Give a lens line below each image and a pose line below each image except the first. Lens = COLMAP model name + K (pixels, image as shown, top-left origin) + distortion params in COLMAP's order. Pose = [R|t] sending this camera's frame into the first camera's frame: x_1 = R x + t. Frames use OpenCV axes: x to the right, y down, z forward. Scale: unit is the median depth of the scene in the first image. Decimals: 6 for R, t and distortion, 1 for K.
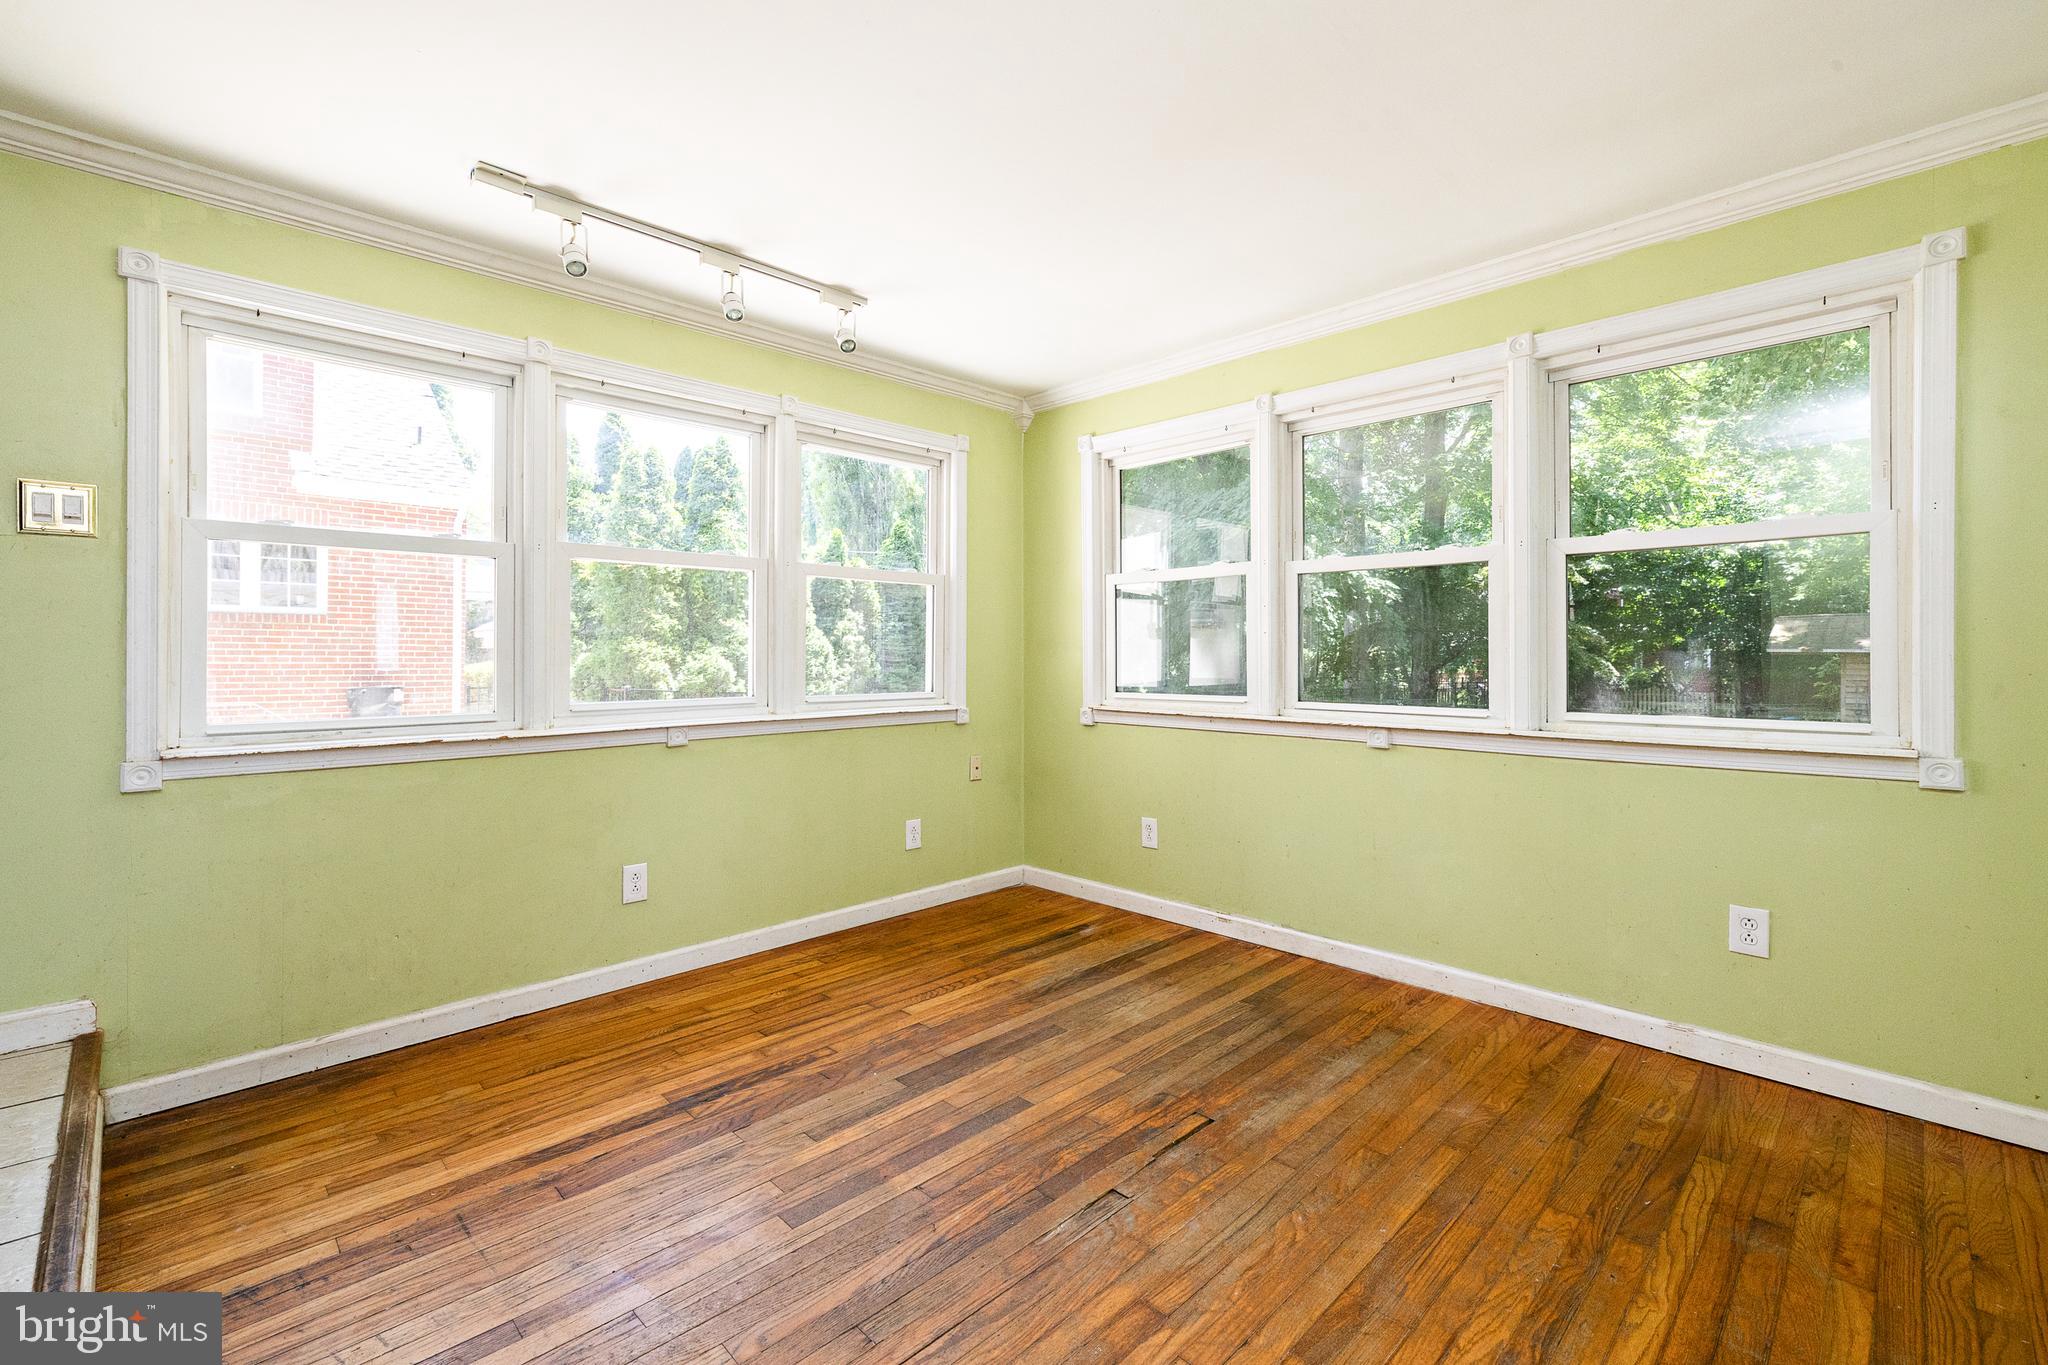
lens RADIAL K [[881.2, 0, 1017.9], [0, 881.2, 657.0], [0, 0, 1]] dist [0.000354, 0.000179]
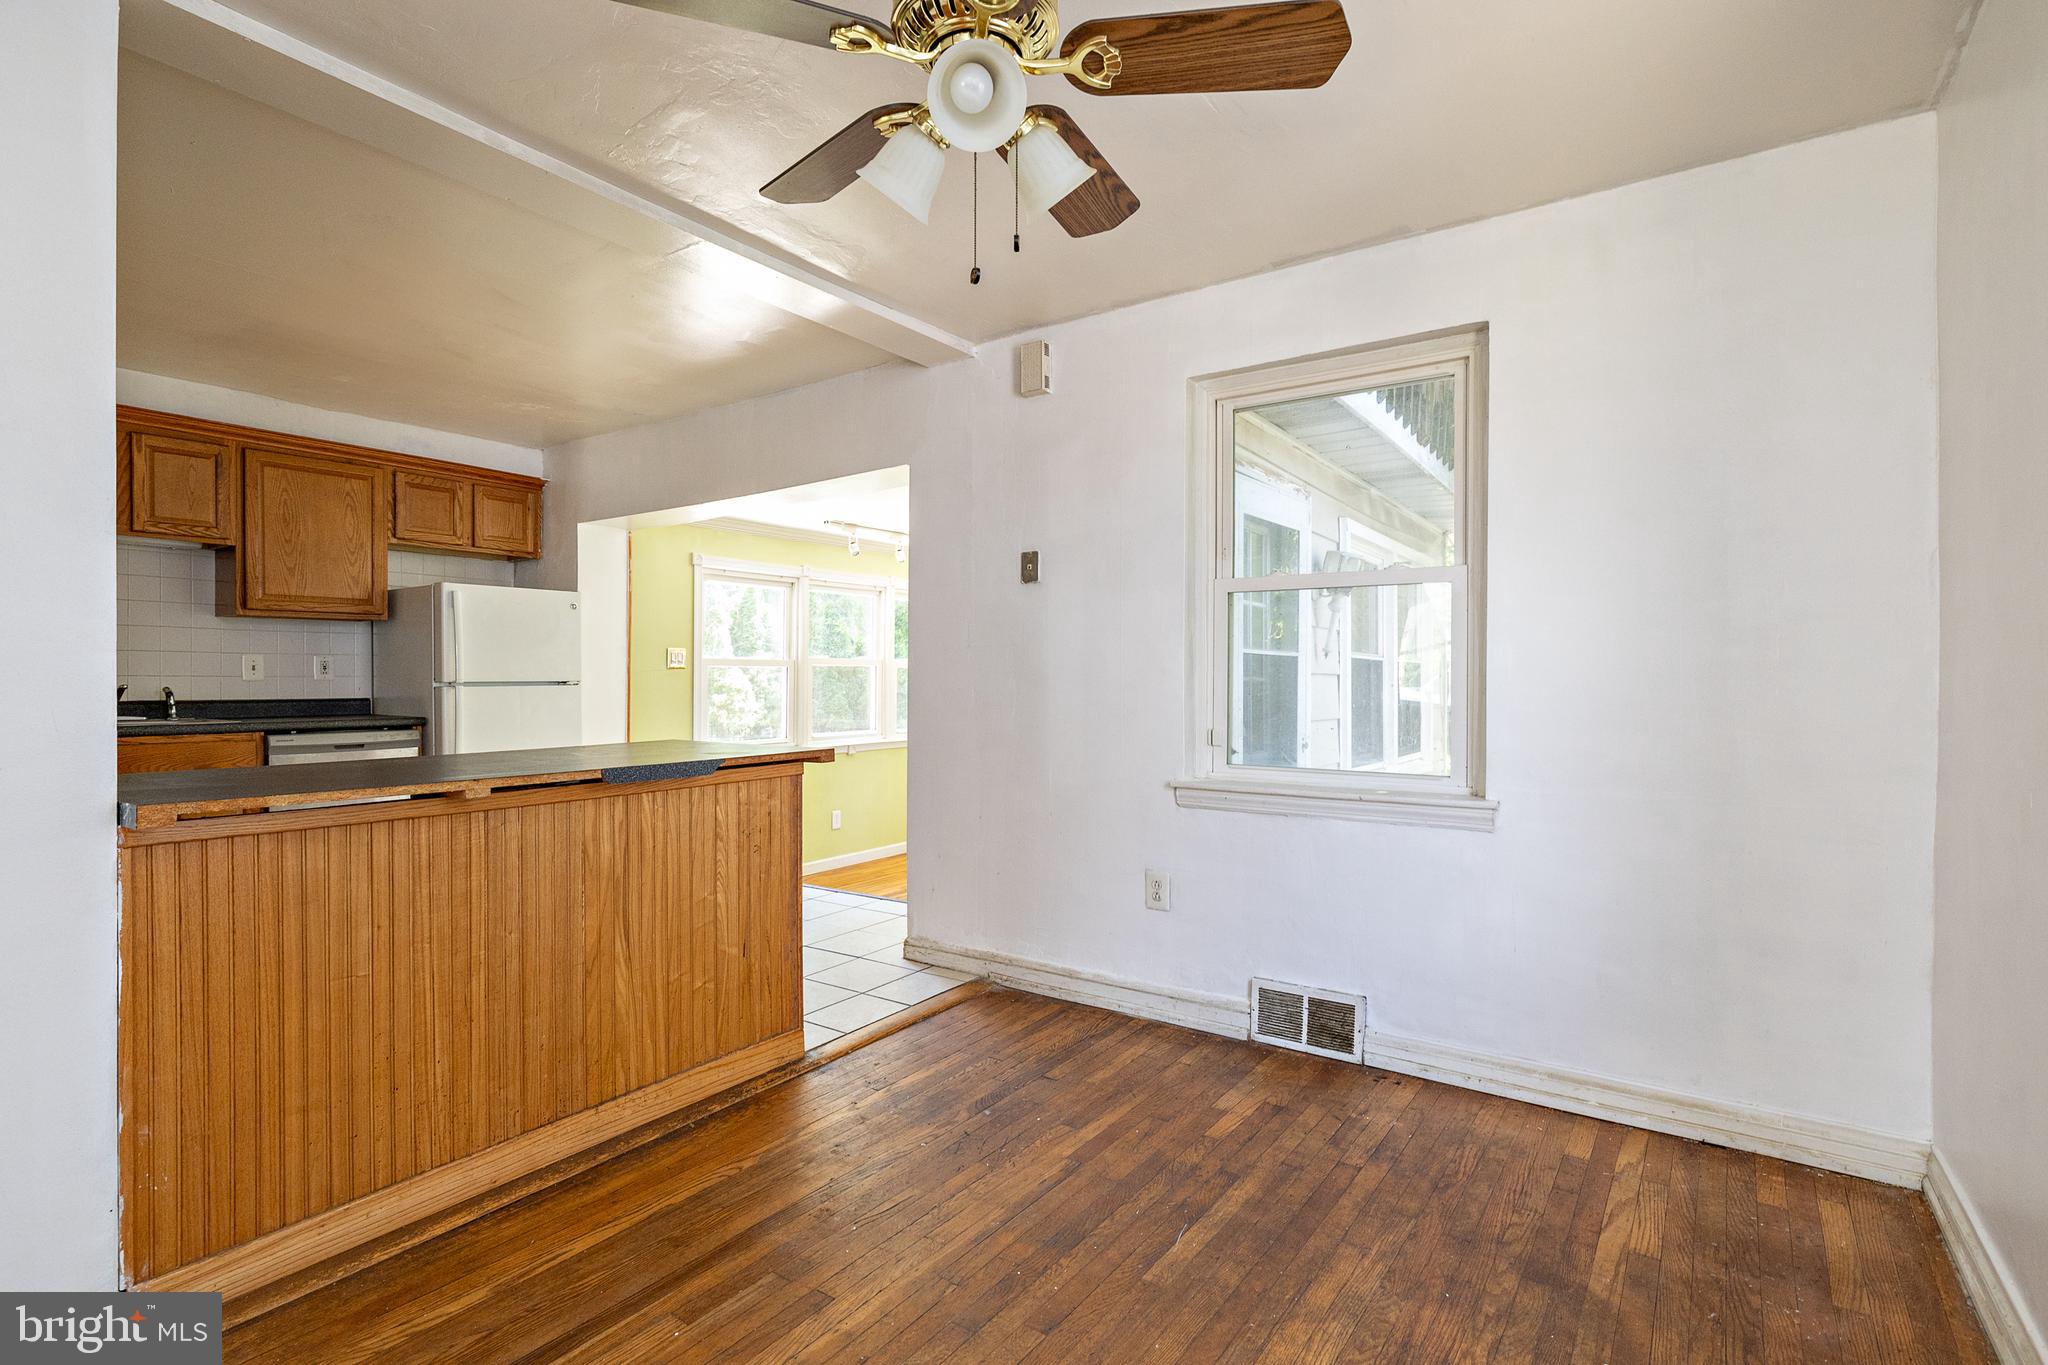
lens RADIAL K [[991.4, 0, 1018.0], [0, 991.4, 703.8], [0, 0, 1]] dist [-0.001468, 0.000243]
pose [[0.979986, -0.005053, 0.199003, -0.601218], [-0.000037, 0.999673, 0.025565, -0.093289], [-0.199068, -0.025060, 0.979665, -1.775362]]
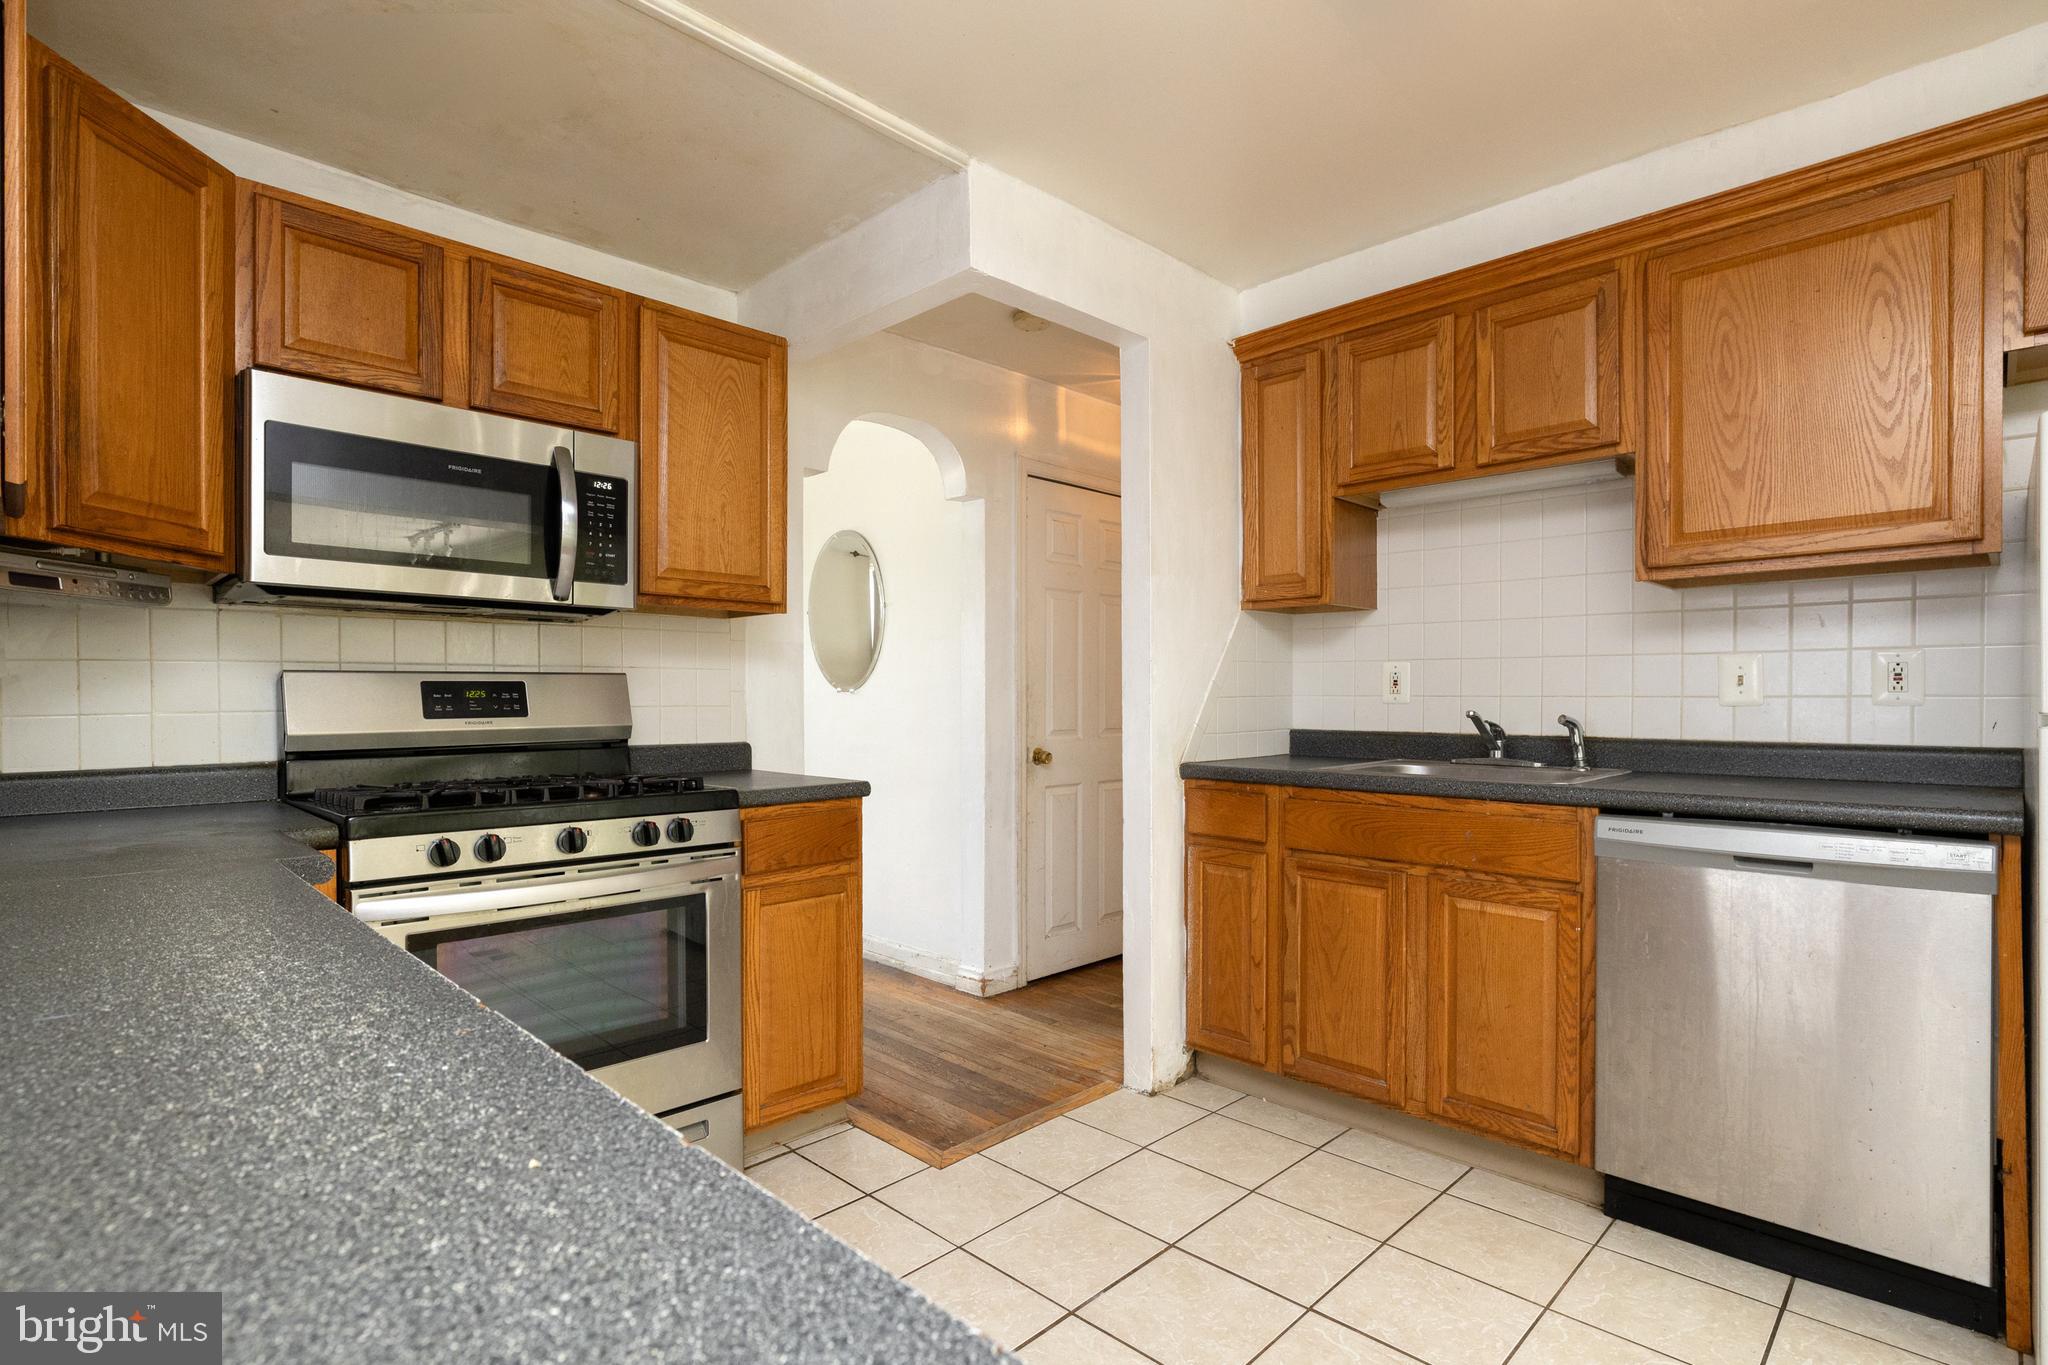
lens RADIAL K [[991.4, 0, 1018.0], [0, 991.4, 703.8], [0, 0, 1]] dist [-0.001468, 0.000243]
pose [[0.015782, 0.006210, -0.999856, -0.689004], [-0.001109, 0.999980, 0.006193, -0.096074], [0.999875, 0.001011, 0.015788, -0.276971]]
